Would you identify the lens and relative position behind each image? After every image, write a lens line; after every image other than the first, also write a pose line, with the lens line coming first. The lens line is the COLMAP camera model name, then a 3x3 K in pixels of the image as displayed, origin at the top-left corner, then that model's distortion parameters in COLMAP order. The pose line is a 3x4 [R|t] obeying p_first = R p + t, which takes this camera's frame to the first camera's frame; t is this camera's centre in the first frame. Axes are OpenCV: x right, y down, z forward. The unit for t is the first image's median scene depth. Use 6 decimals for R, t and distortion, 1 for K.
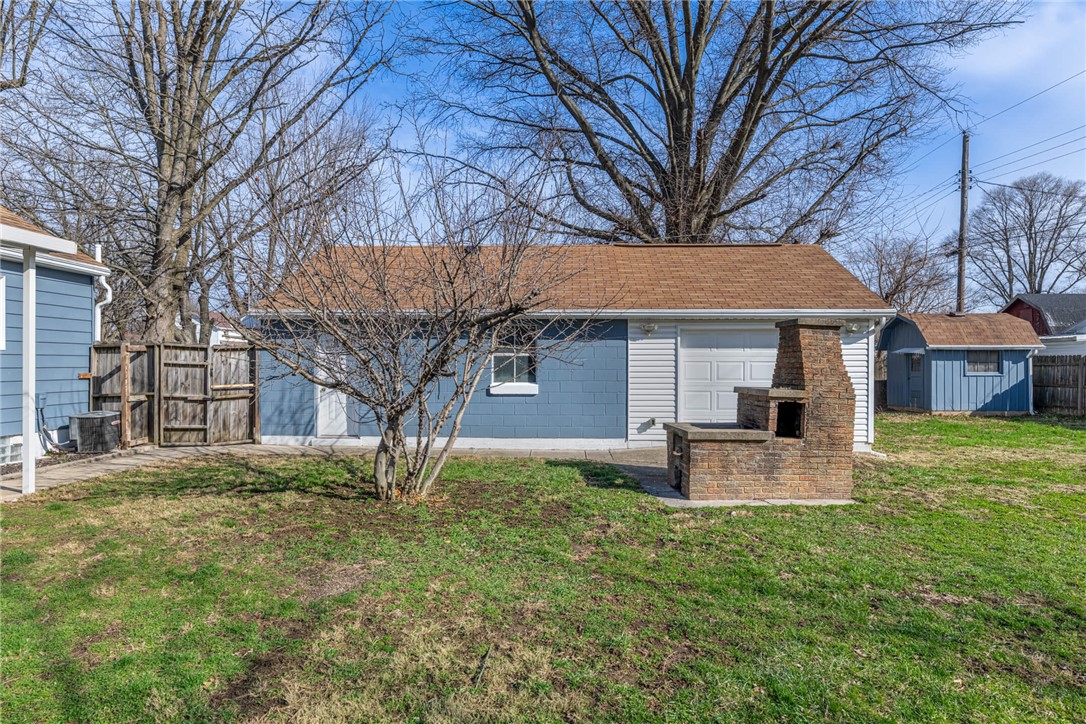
lens RADIAL K [[605.9, 0, 539.1], [0, 605.9, 367.4], [0, 0, 1]] dist [-0.007694, 0.001777]
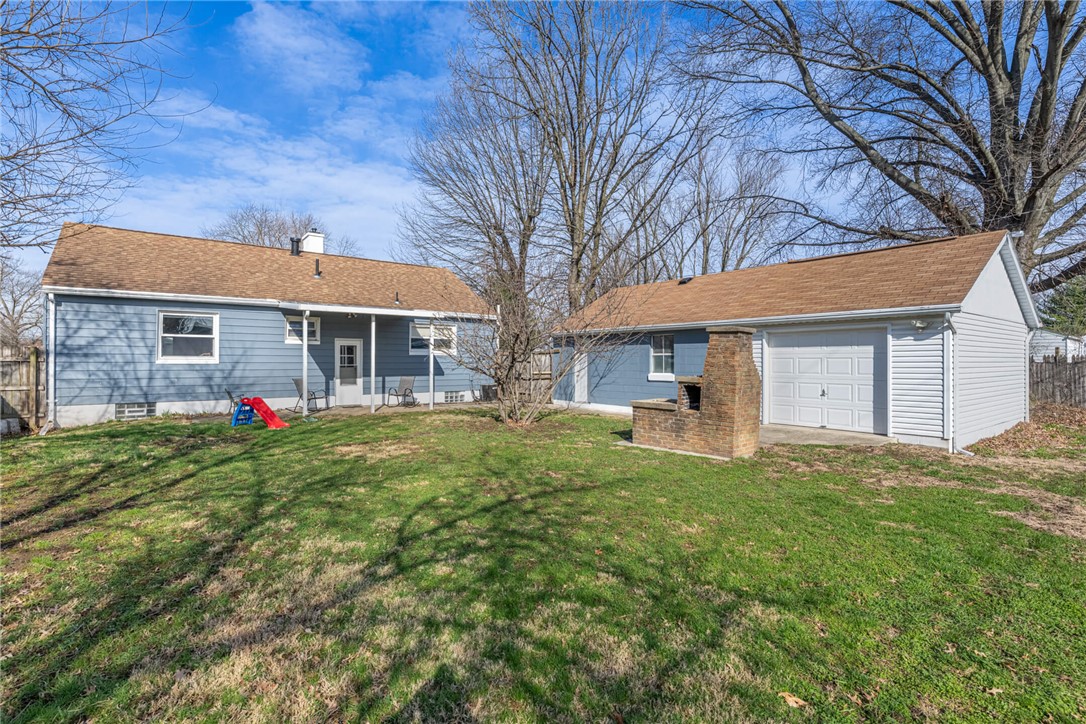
lens RADIAL K [[510.1, 0, 529.7], [0, 510.1, 362.0], [0, 0, 1]] dist [-0.007938, 0.001131]
pose [[0.631315, -0.001331, -0.775525, 0.726684], [-0.004037, 0.999979, -0.005002, 0.005243], [0.775516, 0.006289, 0.631297, -0.053914]]
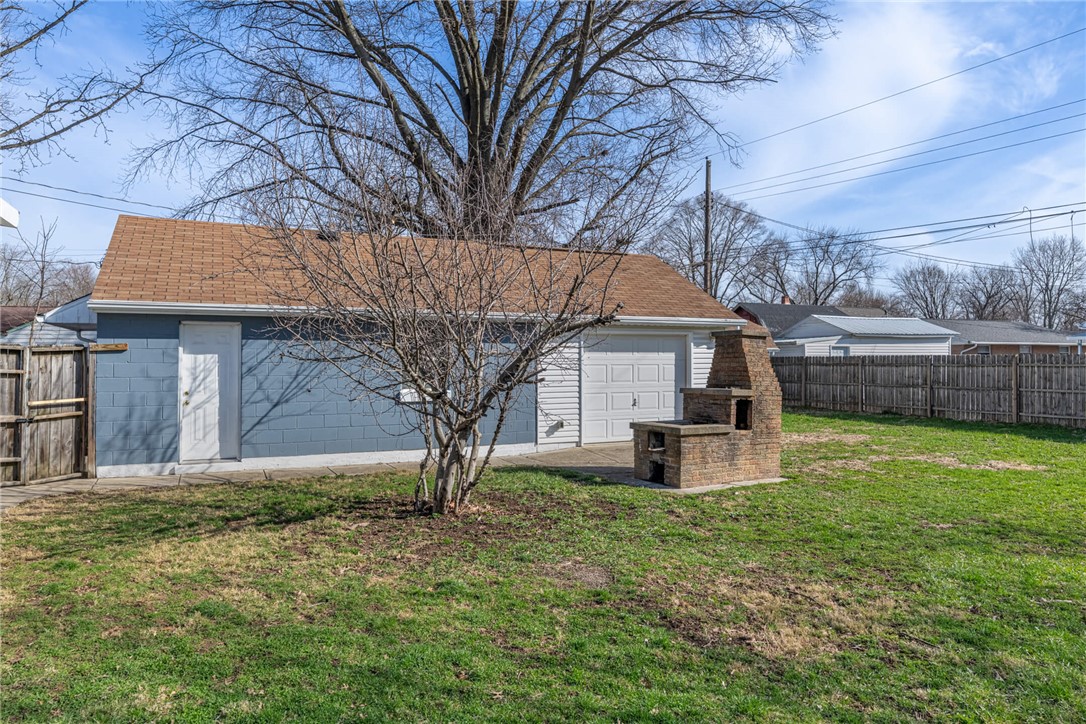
lens RADIAL K [[709.7, 0, 536.4], [0, 709.7, 356.1], [0, 0, 1]] dist [-0.010681, 0.001057]
pose [[0.885519, -0.000431, 0.464603, -0.388331], [0.007736, 0.999875, -0.013818, -0.008317], [-0.464539, 0.015831, 0.885411, -0.035539]]
